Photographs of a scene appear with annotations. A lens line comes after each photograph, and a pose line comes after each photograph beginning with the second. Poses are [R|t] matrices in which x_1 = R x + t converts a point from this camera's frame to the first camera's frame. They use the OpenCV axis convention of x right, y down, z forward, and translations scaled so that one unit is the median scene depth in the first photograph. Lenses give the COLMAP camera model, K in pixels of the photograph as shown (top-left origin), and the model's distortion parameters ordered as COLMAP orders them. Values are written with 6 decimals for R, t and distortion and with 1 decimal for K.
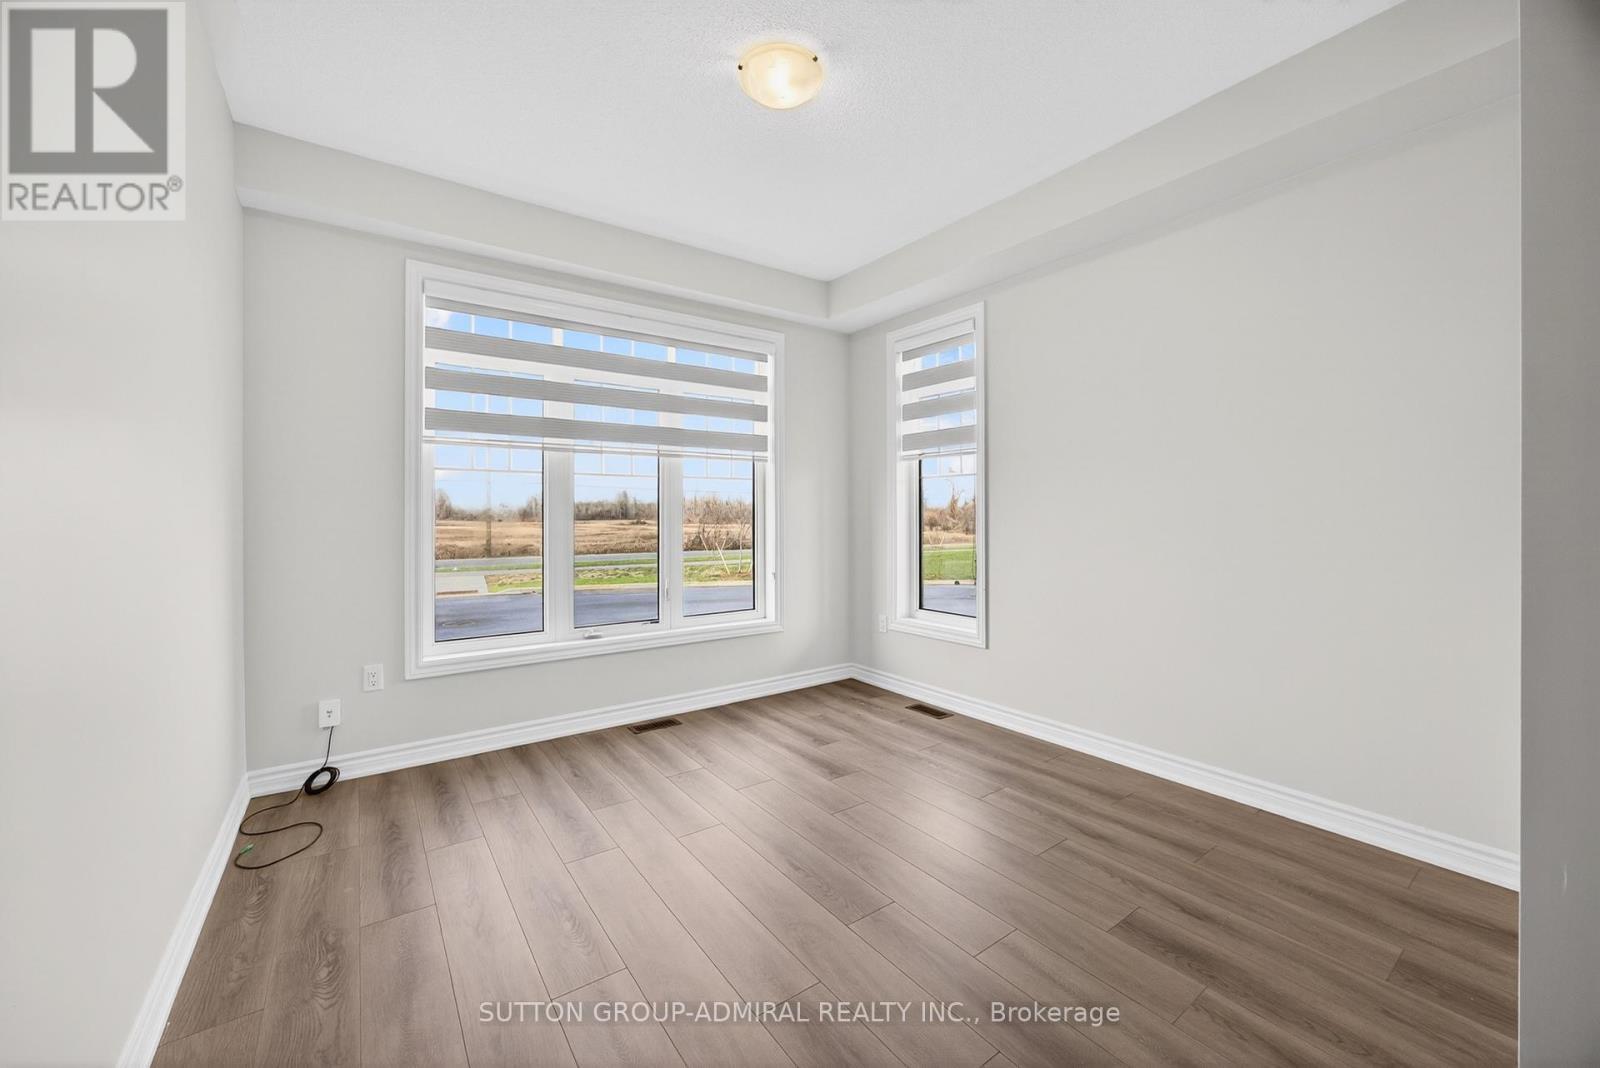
lens RADIAL K [[623.7, 0, 791.4], [0, 623.7, 529.2], [0, 0, 1]] dist [-0.000506, 0.000138]
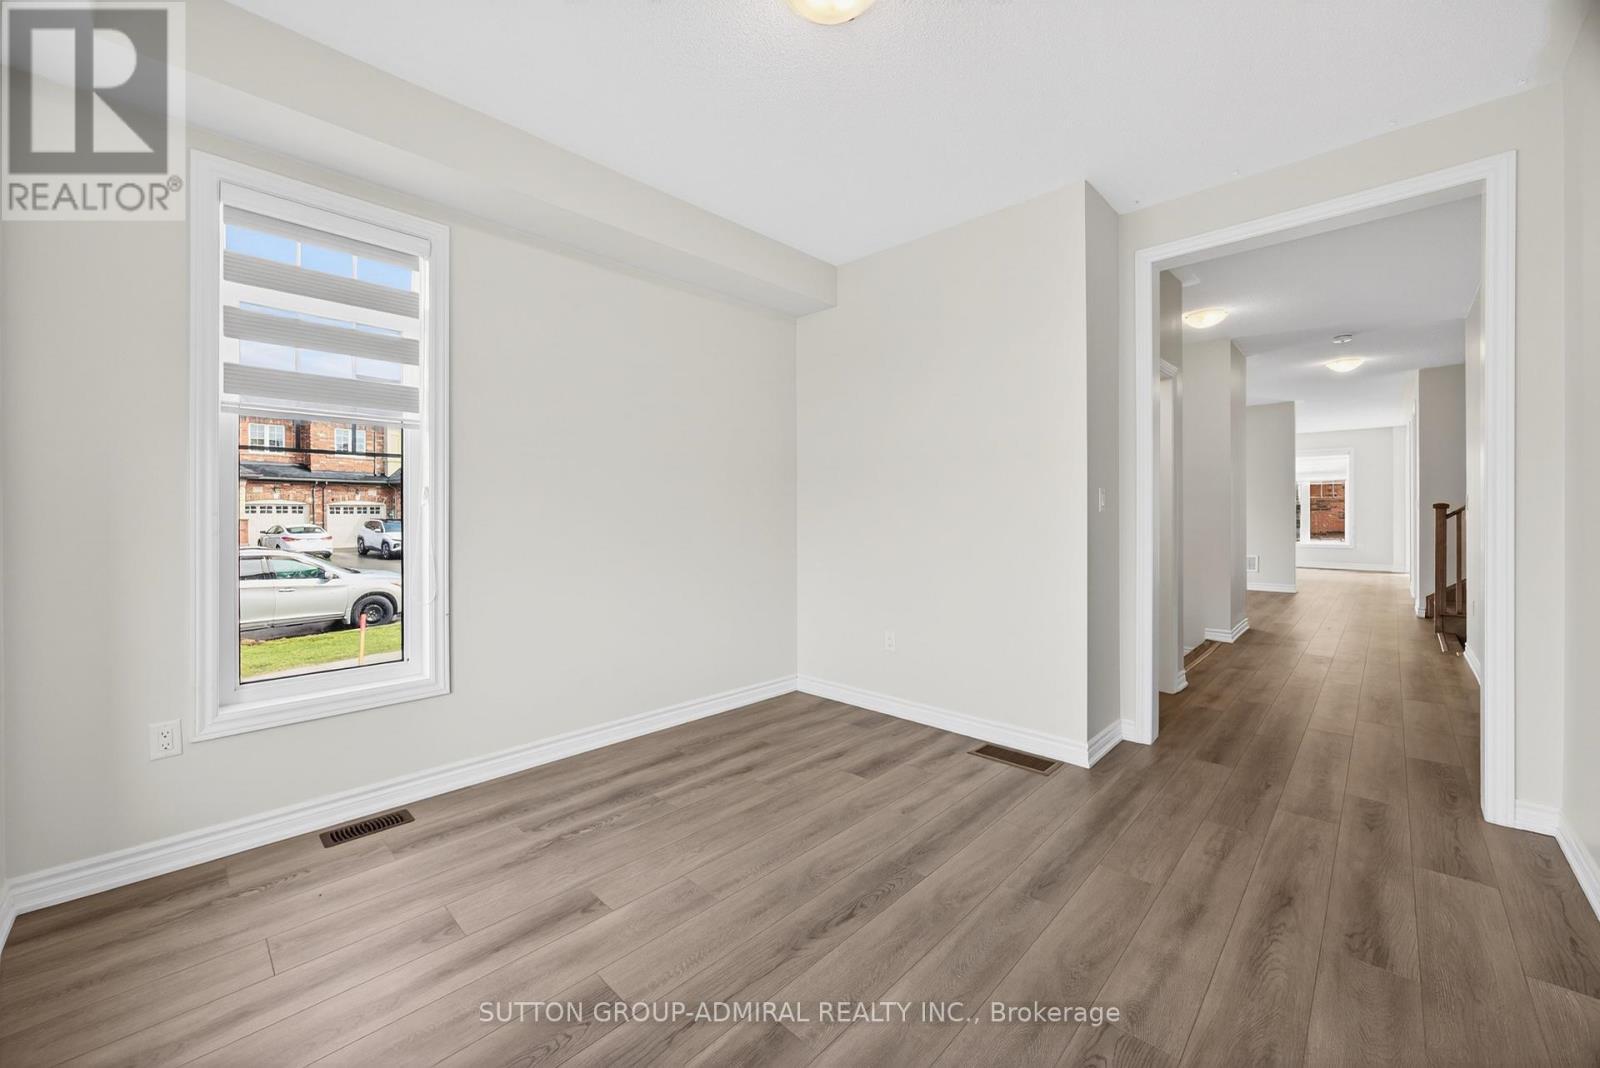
lens RADIAL K [[623.7, 0, 791.4], [0, 623.7, 529.2], [0, 0, 1]] dist [-0.000506, 0.000138]
pose [[-0.185932, -0.040282, 0.981737, -0.777202], [0.003083, 0.999130, 0.041579, -0.071514], [-0.982558, 0.010758, -0.185646, 1.093821]]
